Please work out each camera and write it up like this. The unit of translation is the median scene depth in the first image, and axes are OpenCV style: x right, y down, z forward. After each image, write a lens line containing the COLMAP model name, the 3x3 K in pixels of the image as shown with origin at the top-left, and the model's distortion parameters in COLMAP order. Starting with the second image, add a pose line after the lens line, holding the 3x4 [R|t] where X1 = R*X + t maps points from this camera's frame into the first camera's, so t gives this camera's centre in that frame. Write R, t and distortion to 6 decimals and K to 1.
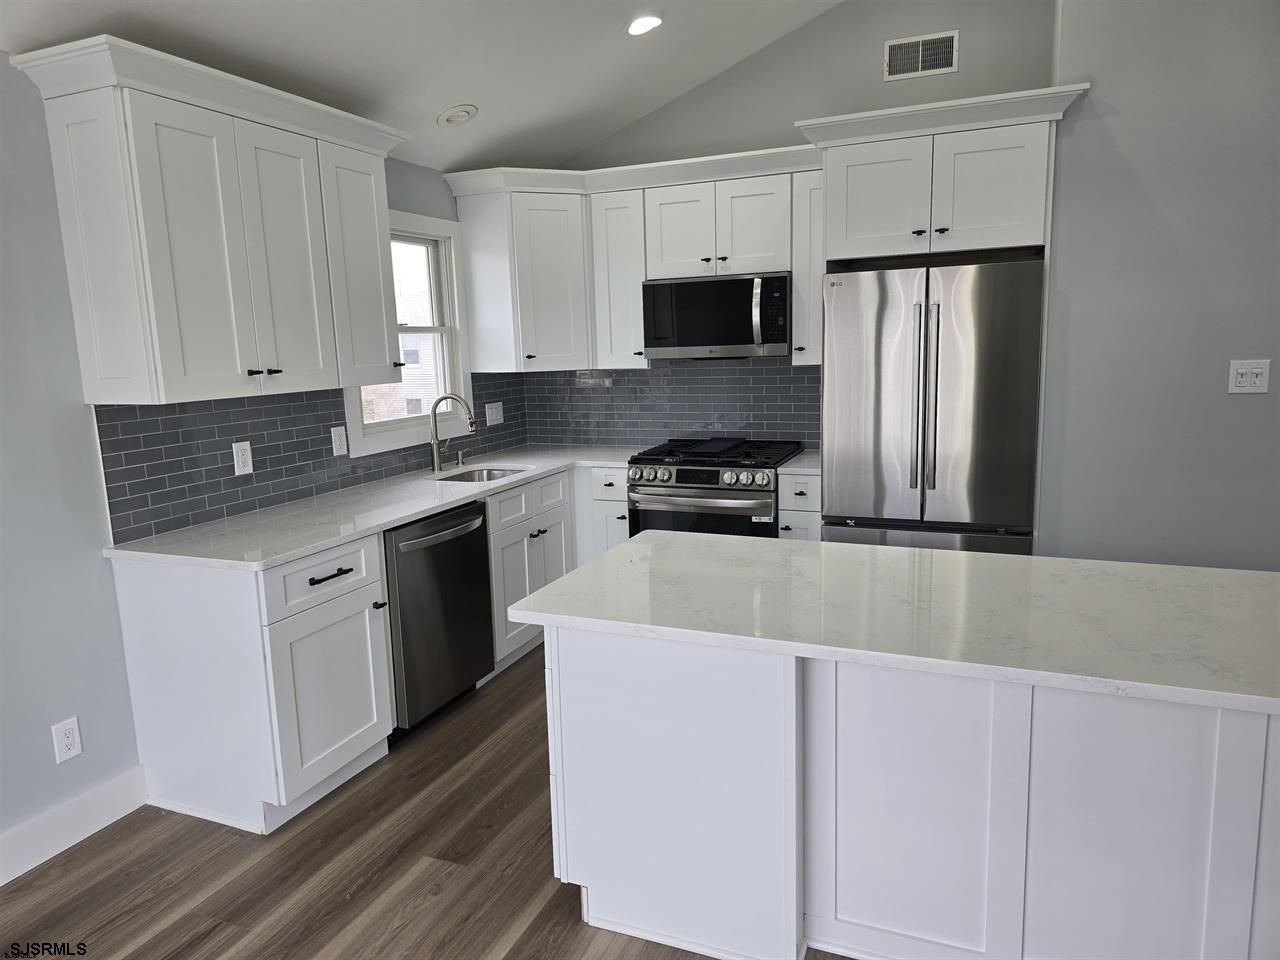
lens RADIAL K [[856.7, 0, 640.0], [0, 856.7, 480.0], [0, 0, 1]] dist [0.070394, -0.062165]
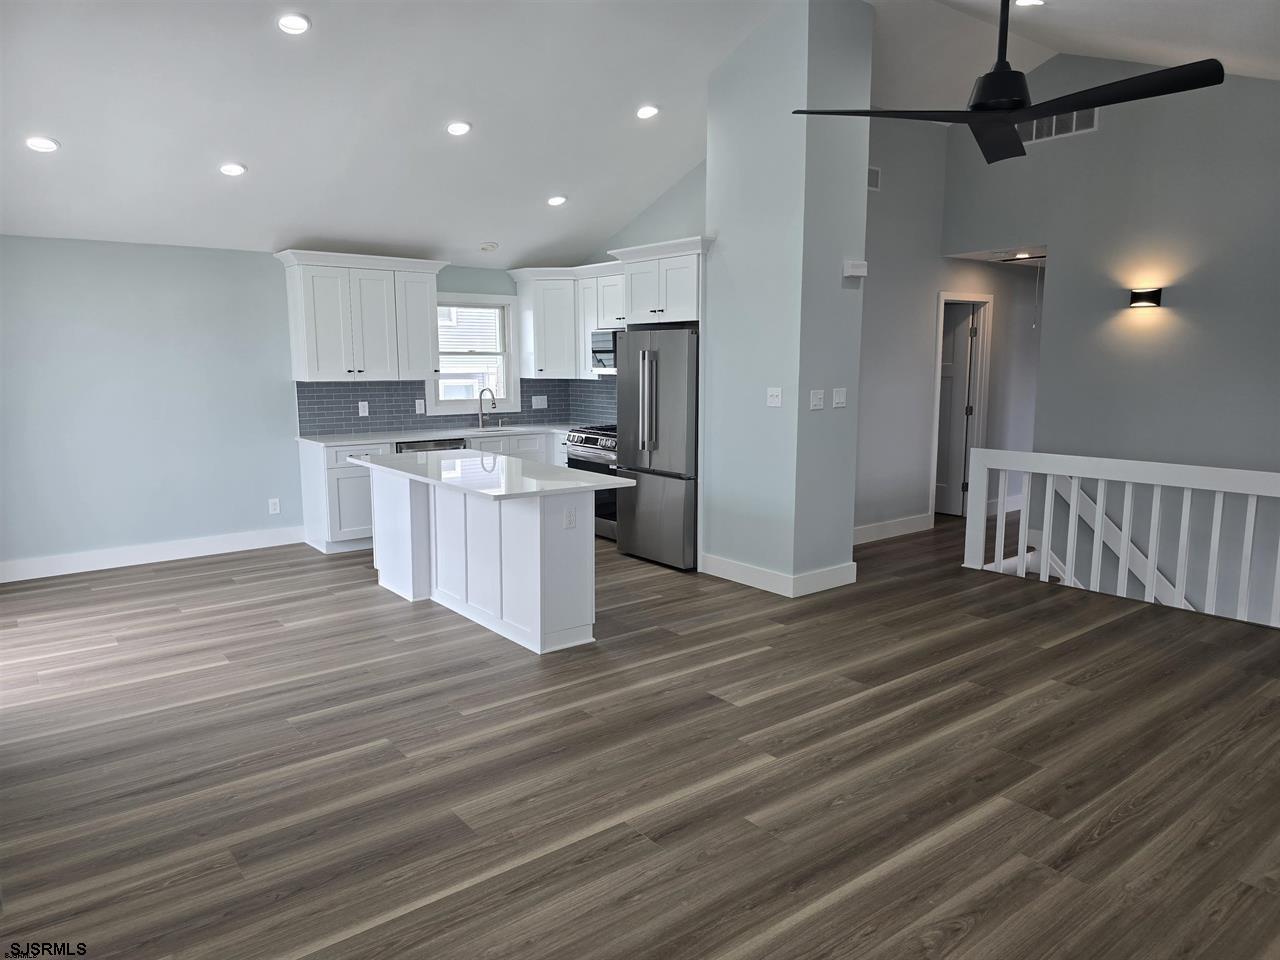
lens RADIAL K [[856.7, 0, 640.0], [0, 856.7, 480.0], [0, 0, 1]] dist [0.070394, -0.062165]
pose [[0.871256, 0.100135, -0.480505, 1.076401], [-0.106929, 0.994178, 0.013298, 0.044434], [0.479039, 0.039794, 0.876891, -0.533480]]
